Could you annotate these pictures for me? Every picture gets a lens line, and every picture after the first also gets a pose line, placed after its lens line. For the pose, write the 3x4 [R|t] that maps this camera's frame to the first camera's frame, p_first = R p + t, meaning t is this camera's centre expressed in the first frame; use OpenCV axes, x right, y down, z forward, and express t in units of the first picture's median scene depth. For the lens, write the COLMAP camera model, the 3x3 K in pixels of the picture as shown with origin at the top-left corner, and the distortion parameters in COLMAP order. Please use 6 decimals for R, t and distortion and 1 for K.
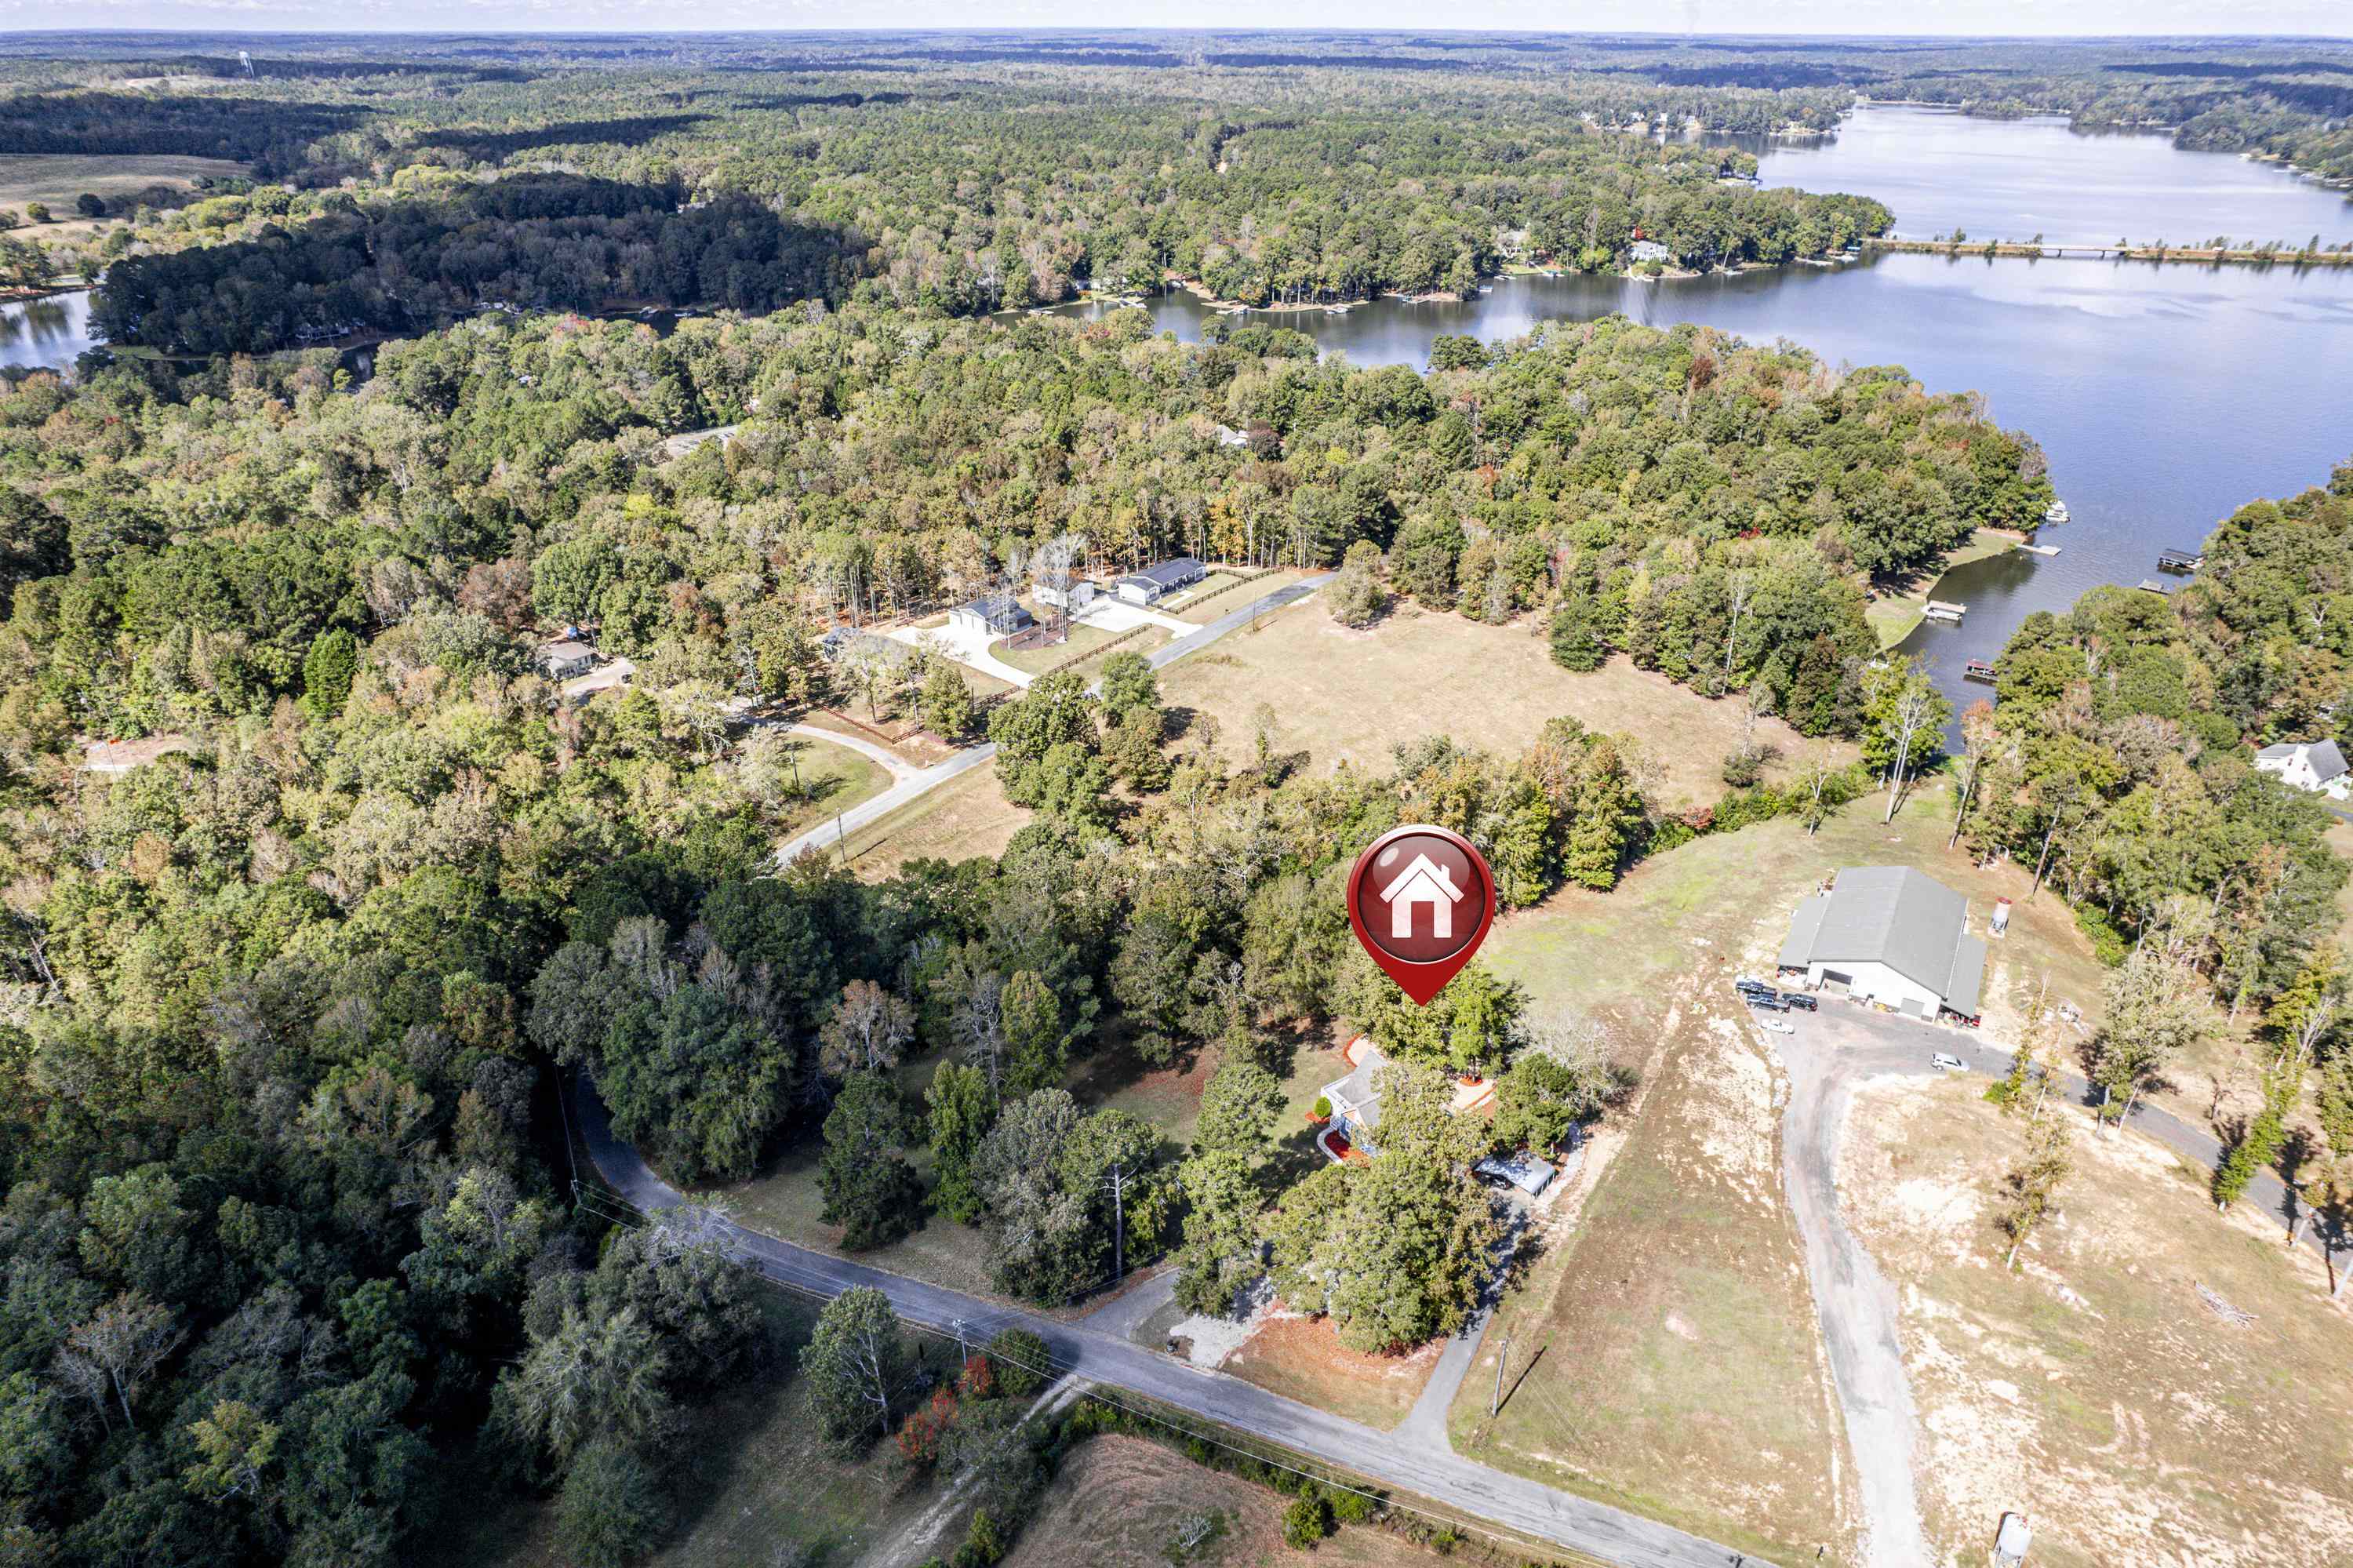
lens RADIAL K [[1522.7, 0, 1179.5], [0, 1522.7, 794.7], [0, 0, 1]] dist [-0.088272, 0.080755]
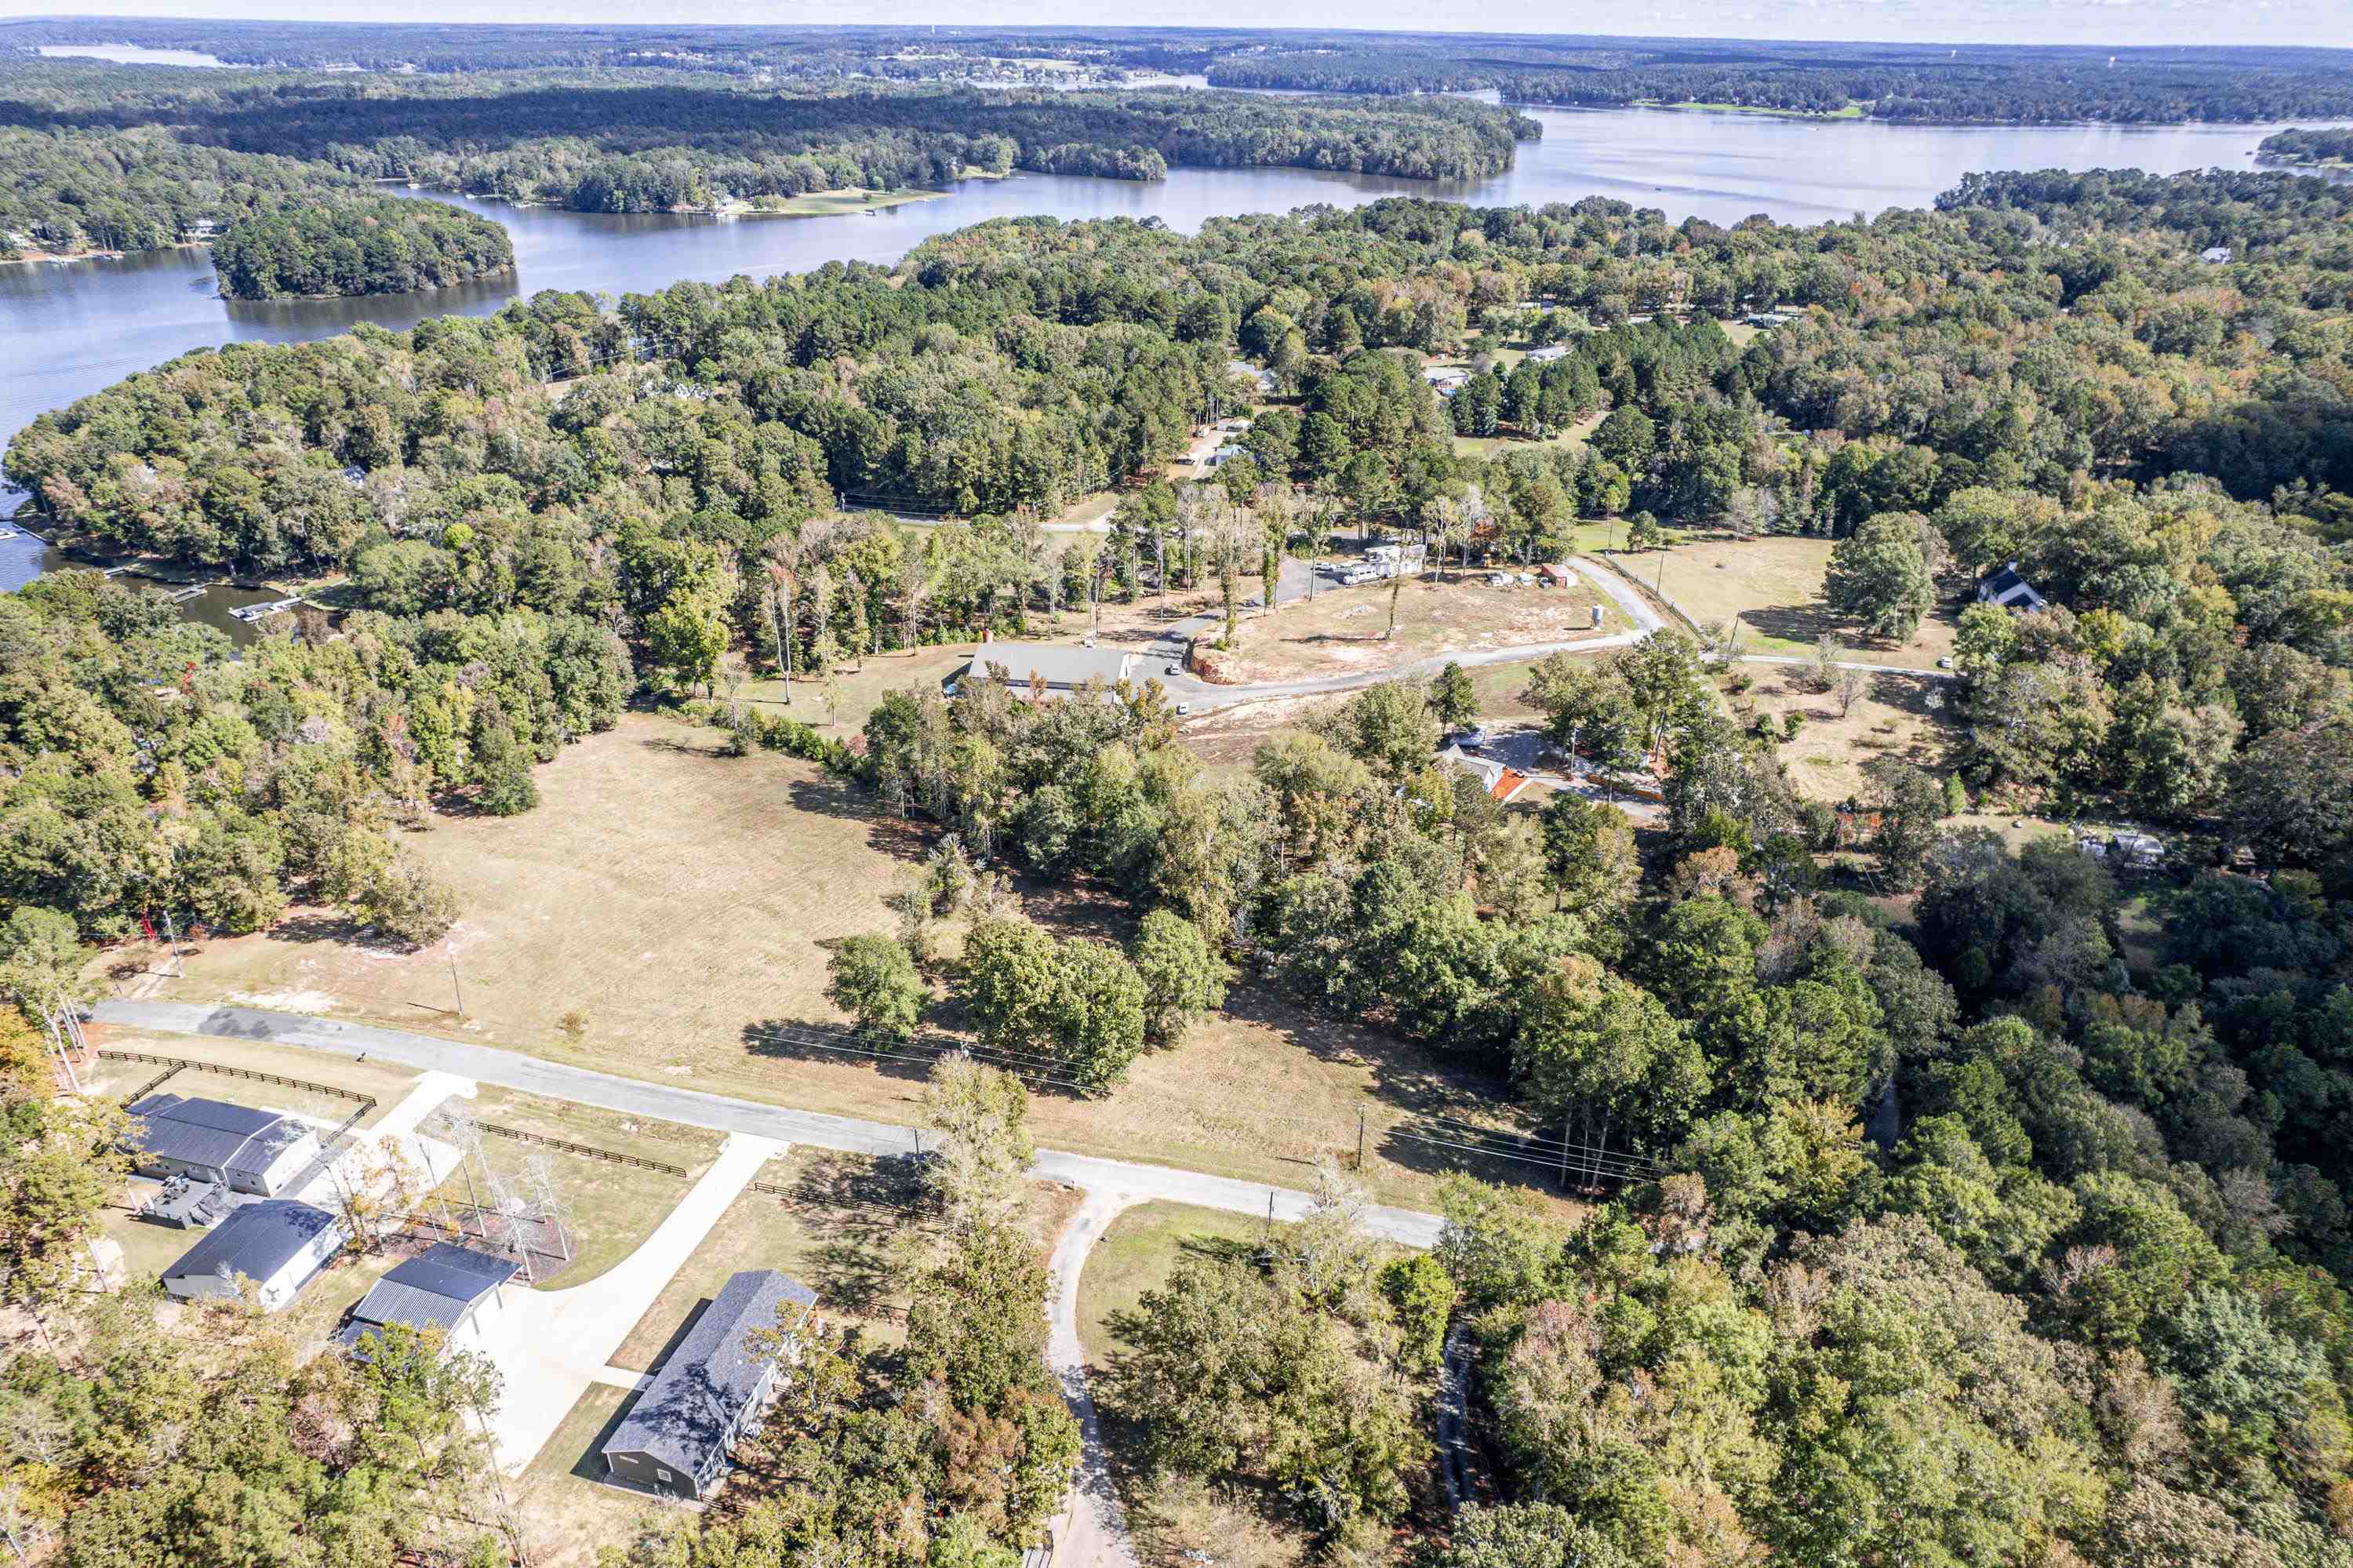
lens RADIAL K [[1522.7, 0, 1185.6], [0, 1522.7, 772.7], [0, 0, 1]] dist [-0.088272, 0.080755]
pose [[-0.399980, -0.418680, 0.815306, -0.501929], [0.409703, 0.714059, 0.567683, -0.386870], [-0.819854, 0.561095, -0.114075, 0.743037]]
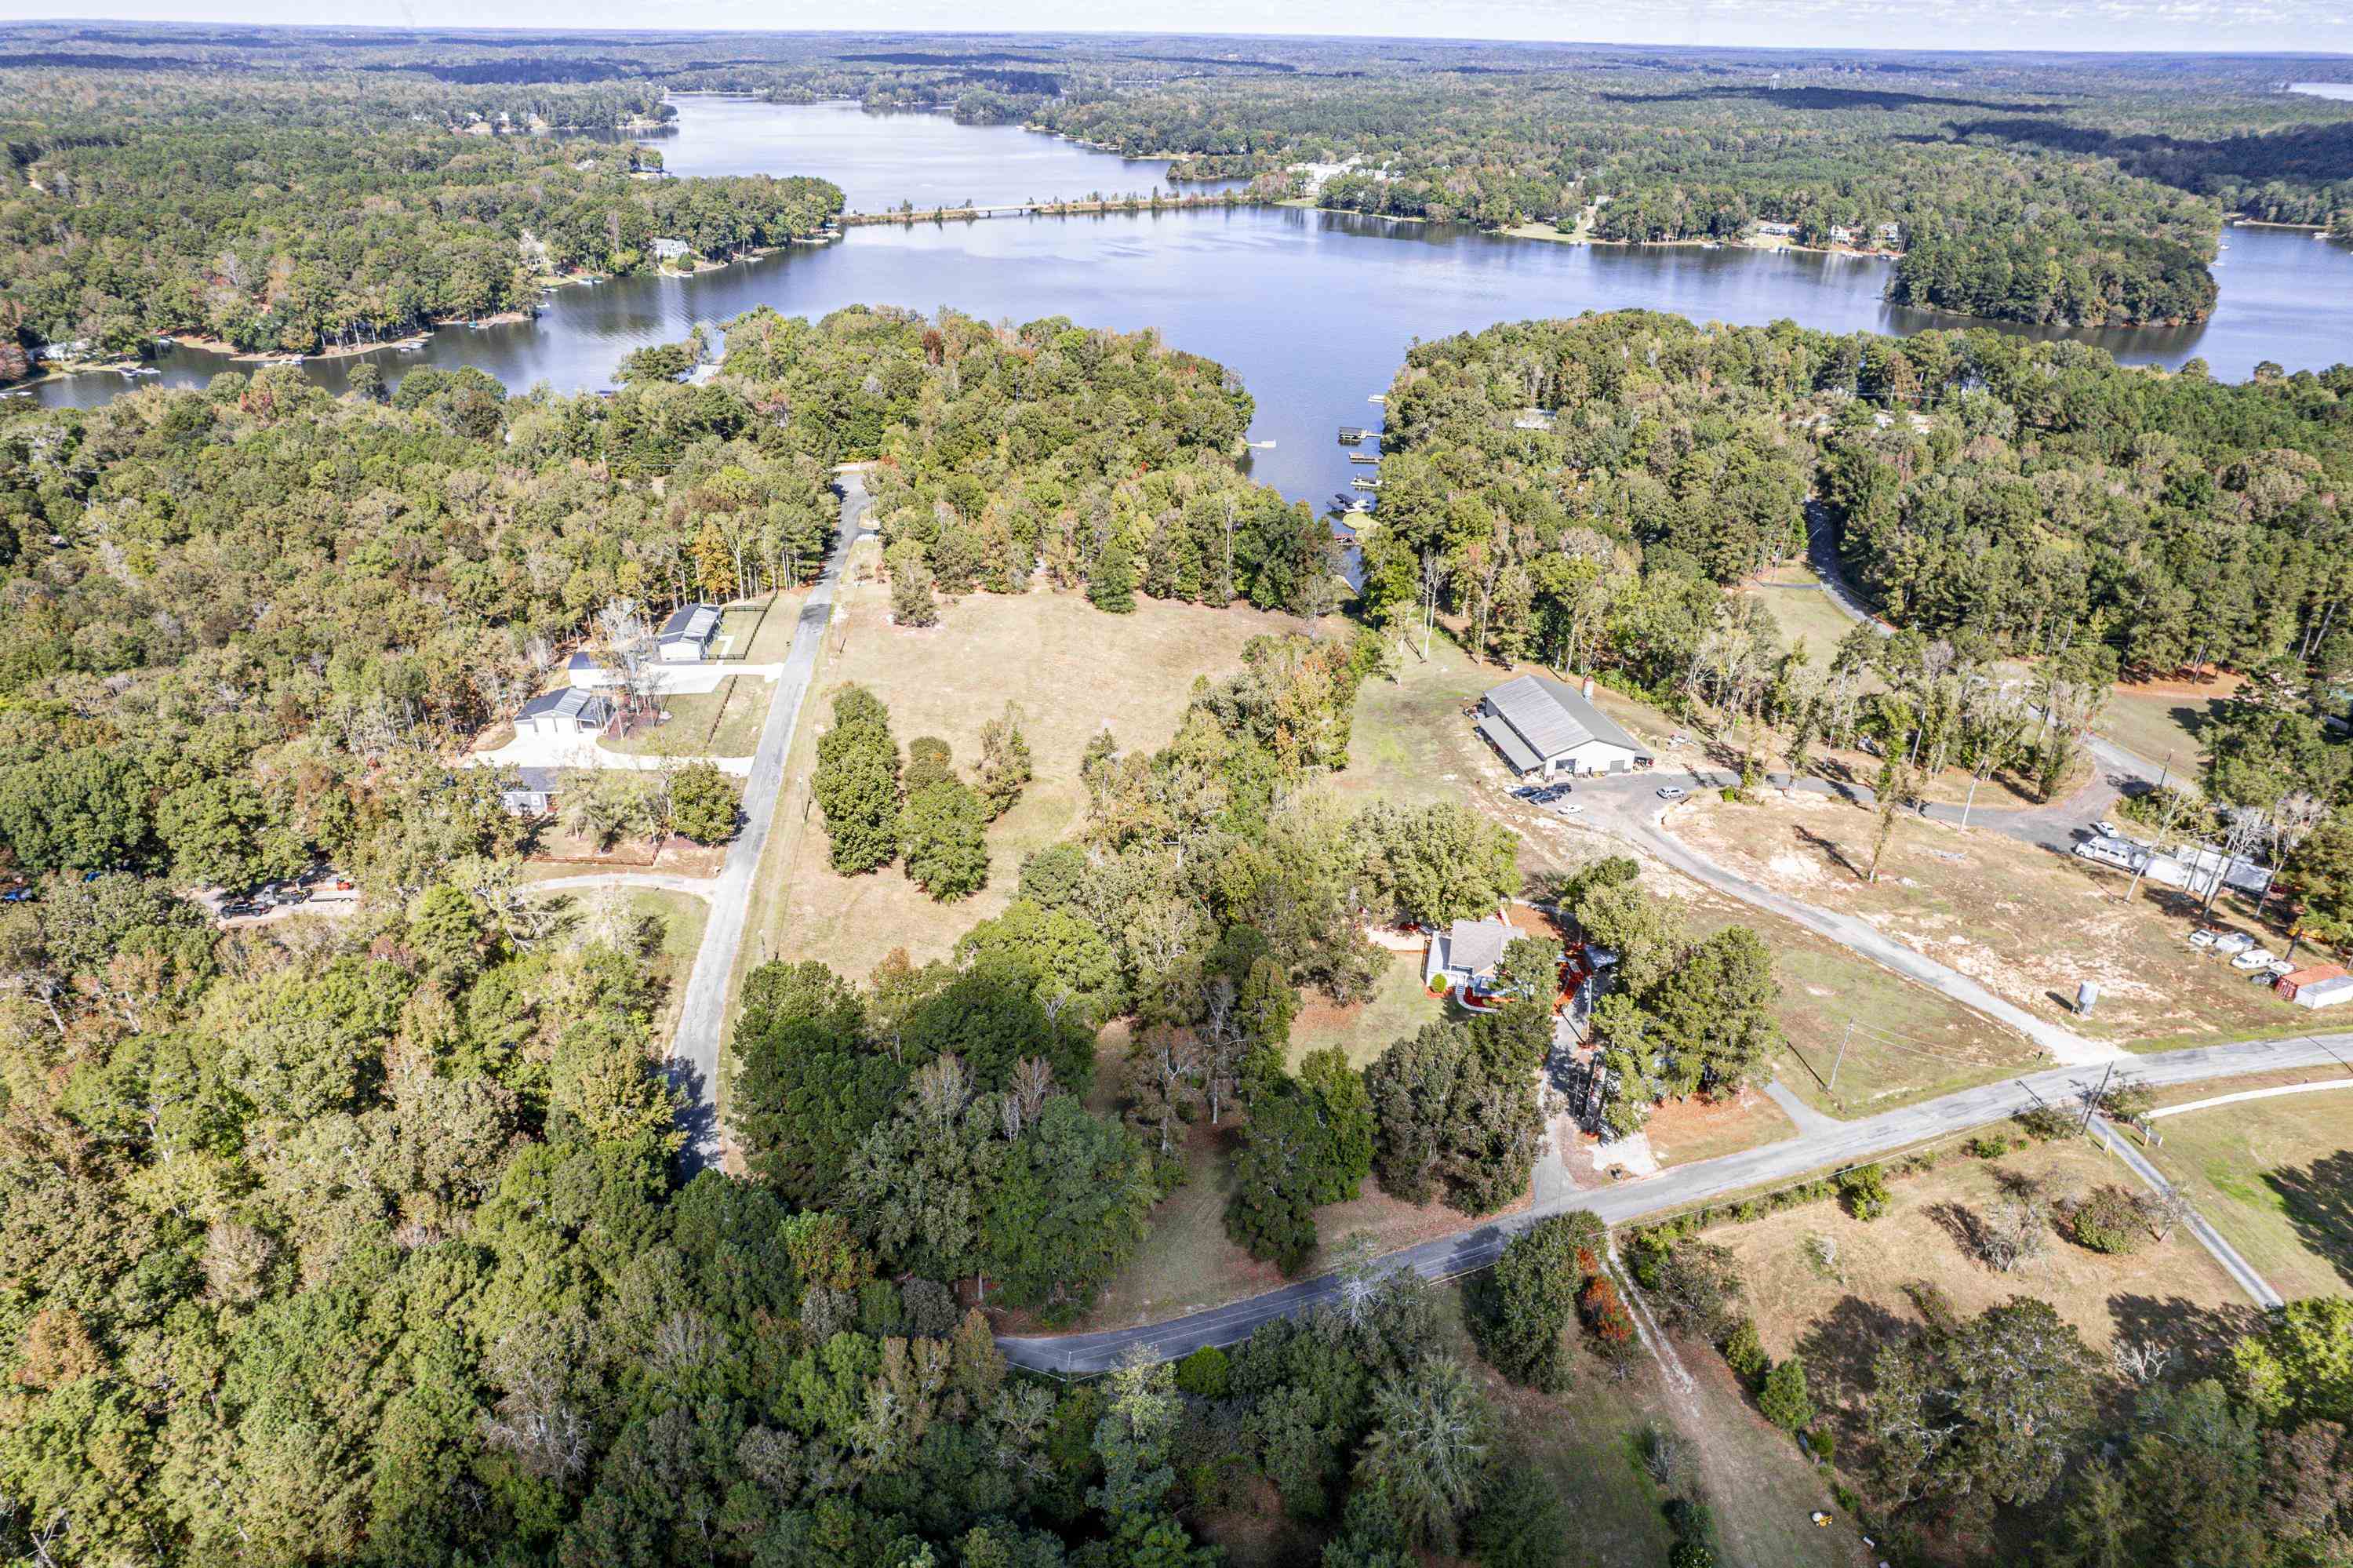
lens RADIAL K [[1522.7, 0, 1183.7], [0, 1522.7, 781.2], [0, 0, 1]] dist [-0.088272, 0.080755]
pose [[0.736360, -0.298645, 0.607113, -0.381642], [0.301174, 0.948191, 0.101134, -0.060278], [-0.605862, 0.108375, 0.788154, 0.115464]]
